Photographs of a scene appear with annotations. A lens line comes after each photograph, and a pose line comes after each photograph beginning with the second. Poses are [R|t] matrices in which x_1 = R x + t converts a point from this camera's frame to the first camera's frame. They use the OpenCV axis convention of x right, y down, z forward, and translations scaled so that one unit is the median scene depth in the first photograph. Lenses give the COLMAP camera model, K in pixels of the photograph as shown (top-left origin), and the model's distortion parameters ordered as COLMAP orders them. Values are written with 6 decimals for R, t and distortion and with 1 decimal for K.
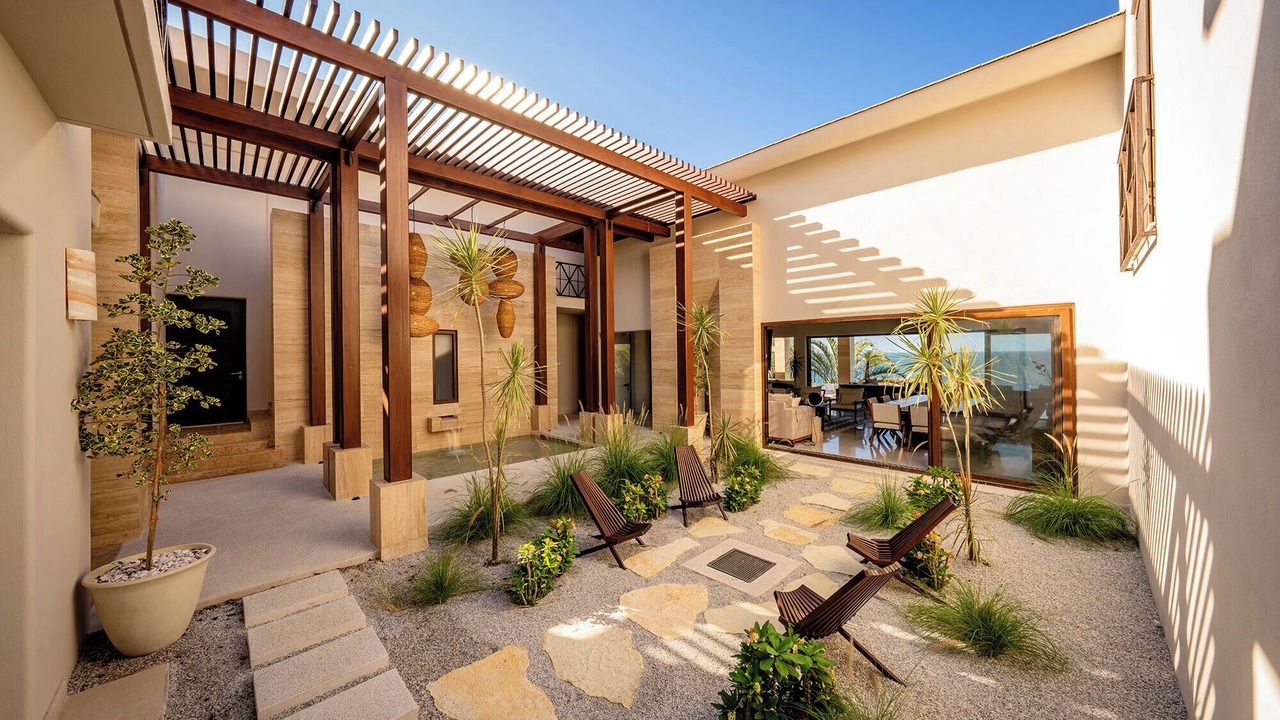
lens RADIAL K [[452.2, 0, 643.9], [0, 452.2, 352.7], [0, 0, 1]] dist [-0.012462, -0.000002]
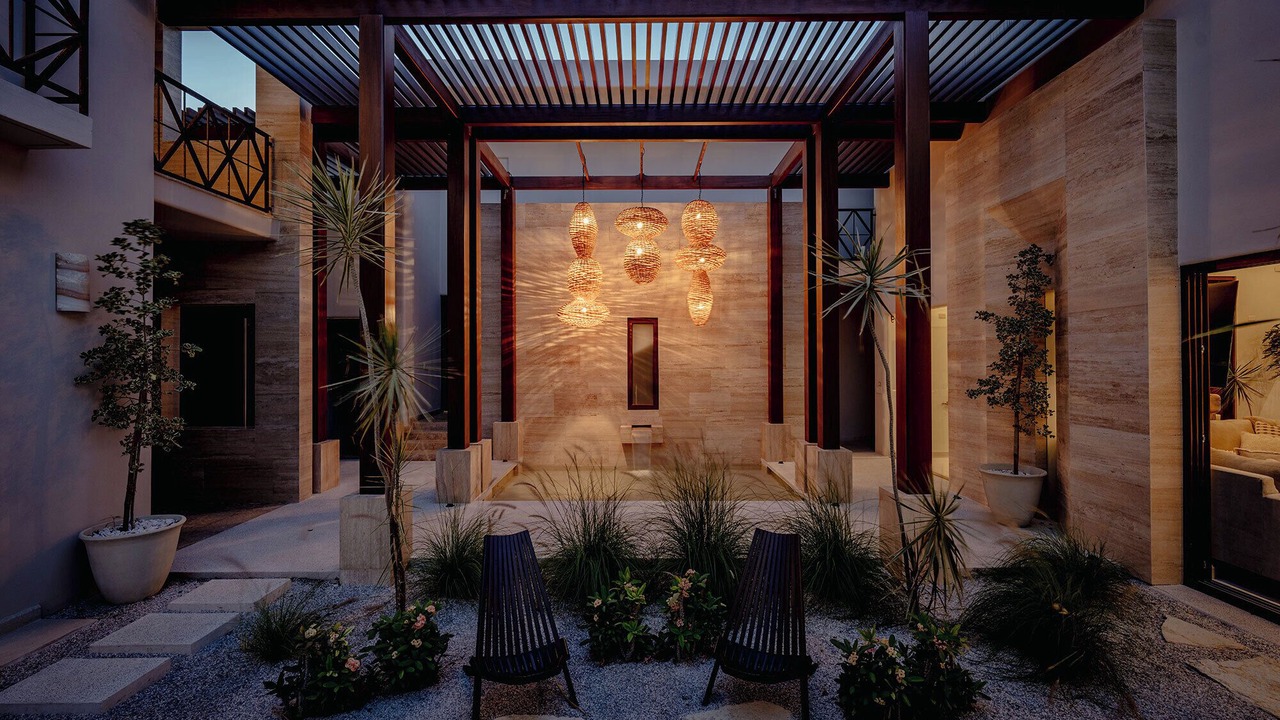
lens RADIAL K [[553.6, 0, 640.0], [0, 553.6, 360.0], [0, 0, 1]] dist [0.001459, 0.000097]
pose [[0.720141, 0.012466, -0.693716, 0.334202], [-0.001697, 0.999867, 0.016205, 0.011216], [0.693825, -0.010492, 0.720067, 0.404597]]
